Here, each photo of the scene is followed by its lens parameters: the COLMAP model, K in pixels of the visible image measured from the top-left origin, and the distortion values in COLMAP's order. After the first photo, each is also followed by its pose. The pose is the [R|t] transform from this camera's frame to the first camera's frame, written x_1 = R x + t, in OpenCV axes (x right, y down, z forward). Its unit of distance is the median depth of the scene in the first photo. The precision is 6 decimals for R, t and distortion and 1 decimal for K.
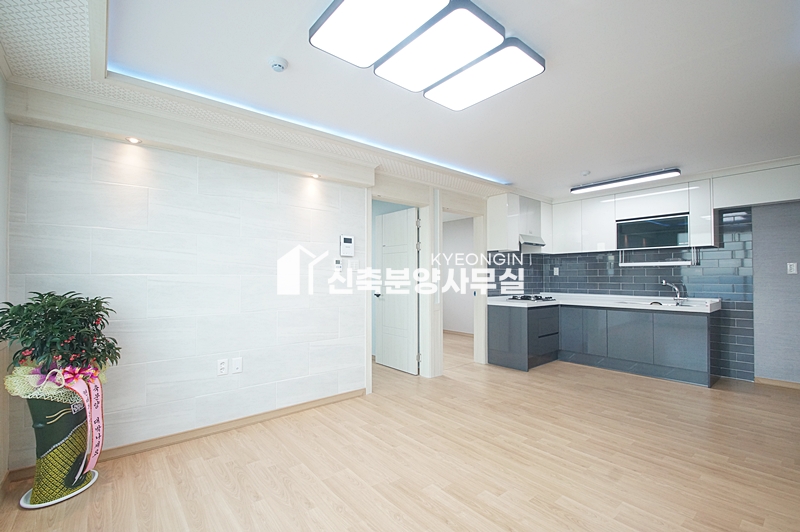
lens RADIAL K [[353.2, 0, 398.4], [0, 353.2, 270.7], [0, 0, 1]] dist [0.000854, -0.010472]
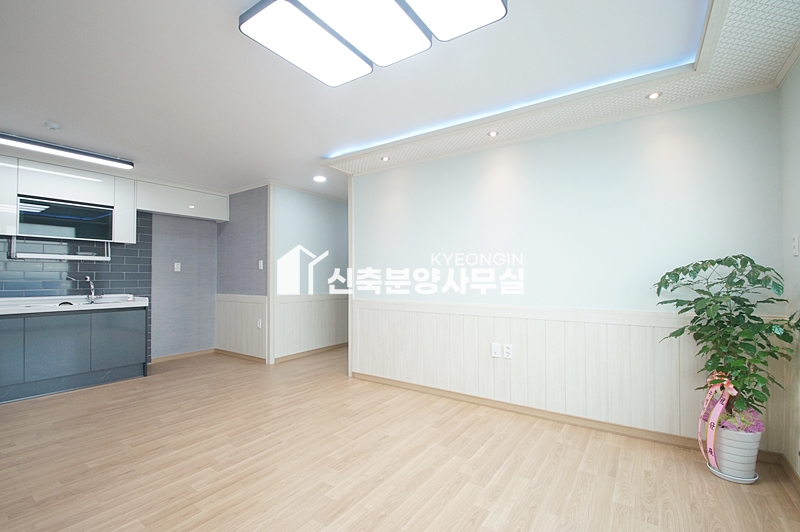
lens RADIAL K [[353.2, 0, 403.7], [0, 353.2, 271.3], [0, 0, 1]] dist [0.000854, -0.010472]
pose [[-0.284874, 0.015046, 0.958447, -0.375957], [-0.016023, 0.999662, -0.020456, 0.022738], [-0.958431, -0.021184, -0.284537, 0.560320]]
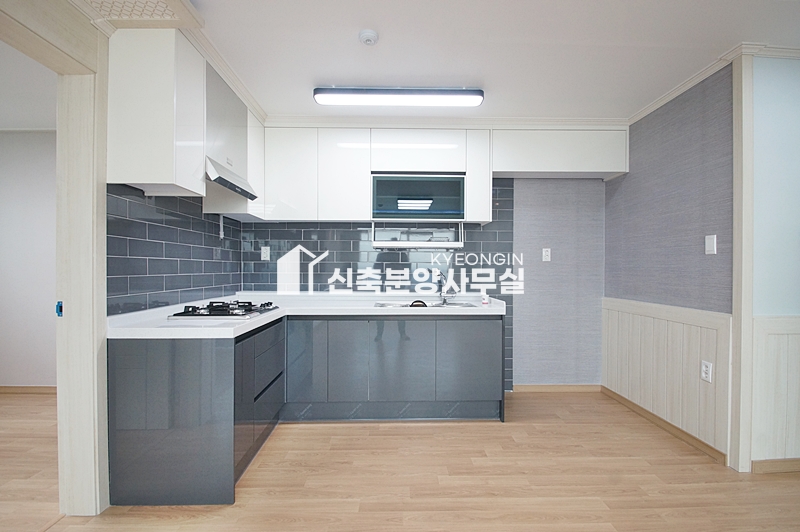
lens RADIAL K [[353.2, 0, 401.1], [0, 353.2, 270.0], [0, 0, 1]] dist [0.000854, -0.010472]
pose [[0.618750, -0.001418, 0.785586, 0.209101], [-0.018177, 0.999705, 0.016121, 0.023747], [-0.785377, -0.024254, 0.618542, 0.734191]]
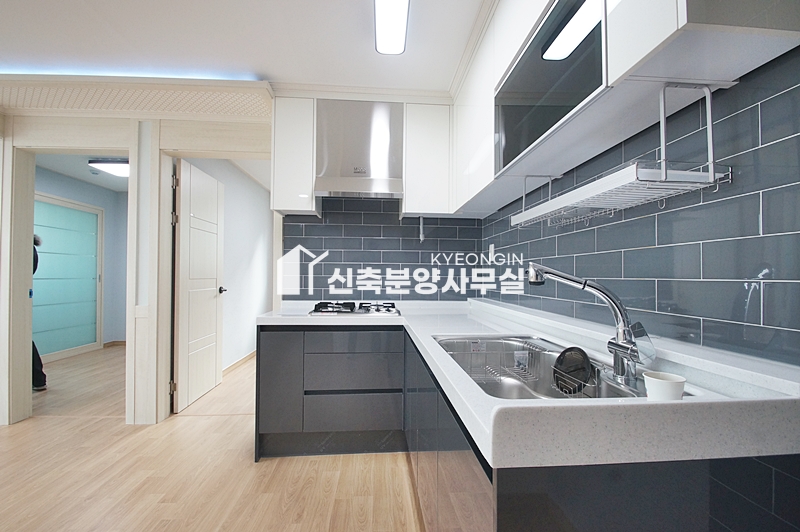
lens RADIAL K [[353.2, 0, 400.9], [0, 353.2, 271.0], [0, 0, 1]] dist [0.000854, -0.010472]
pose [[0.815805, 0.000024, -0.578327, 0.942301], [0.004865, 0.999964, 0.006905, 0.033315], [0.578306, -0.008447, 0.815776, 0.860860]]
